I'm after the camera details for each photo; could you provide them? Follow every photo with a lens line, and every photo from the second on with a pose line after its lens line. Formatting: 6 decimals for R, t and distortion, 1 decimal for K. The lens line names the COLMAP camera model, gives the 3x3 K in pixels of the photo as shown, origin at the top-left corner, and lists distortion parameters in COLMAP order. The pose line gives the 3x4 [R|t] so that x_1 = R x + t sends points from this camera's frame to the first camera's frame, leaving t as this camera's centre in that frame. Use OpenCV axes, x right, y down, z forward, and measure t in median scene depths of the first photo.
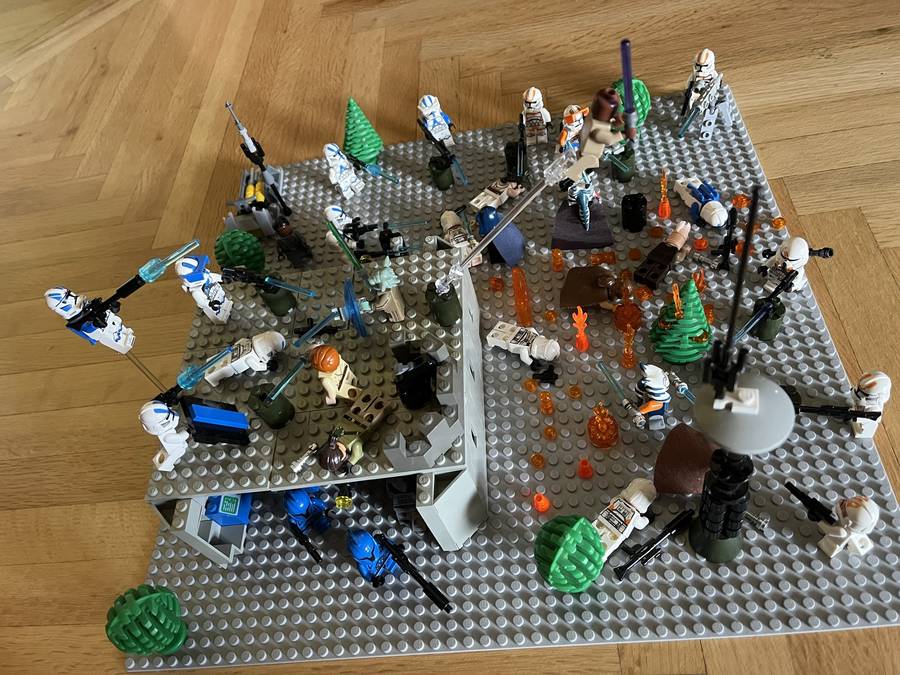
lens RADIAL K [[685.4, 0, 450.0], [0, 685.4, 337.5], [0, 0, 1]] dist [0.052733, -0.110575]
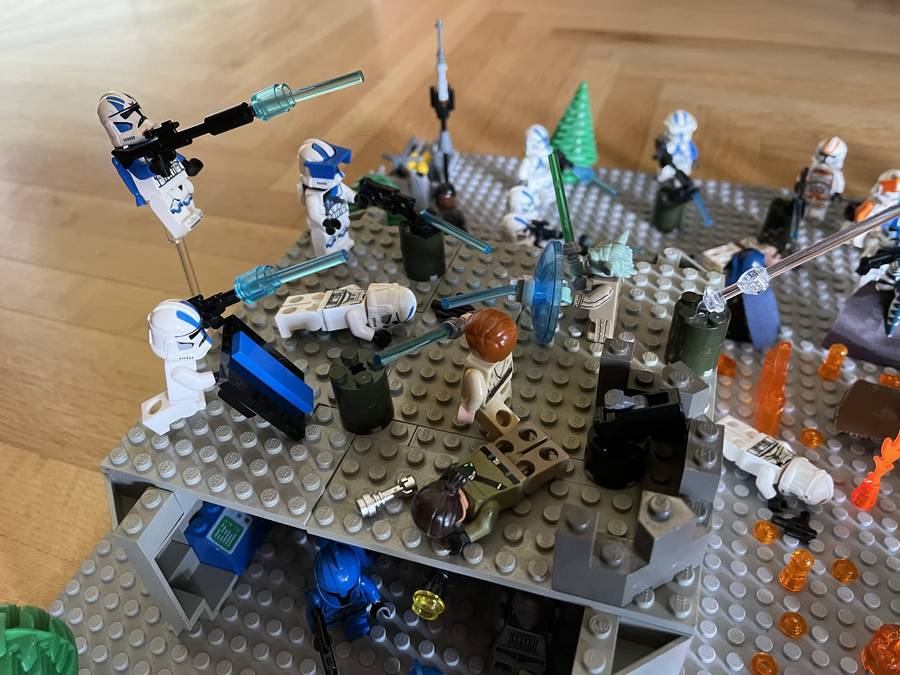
lens RADIAL K [[704.6, 0, 450.0], [0, 704.6, 337.5], [0, 0, 1]] dist [0.062543, -0.126275]
pose [[0.931246, 0.341044, -0.128333, -0.122975], [-0.358024, 0.921900, -0.148054, 0.113191], [0.067817, 0.183821, 0.980617, 0.393625]]
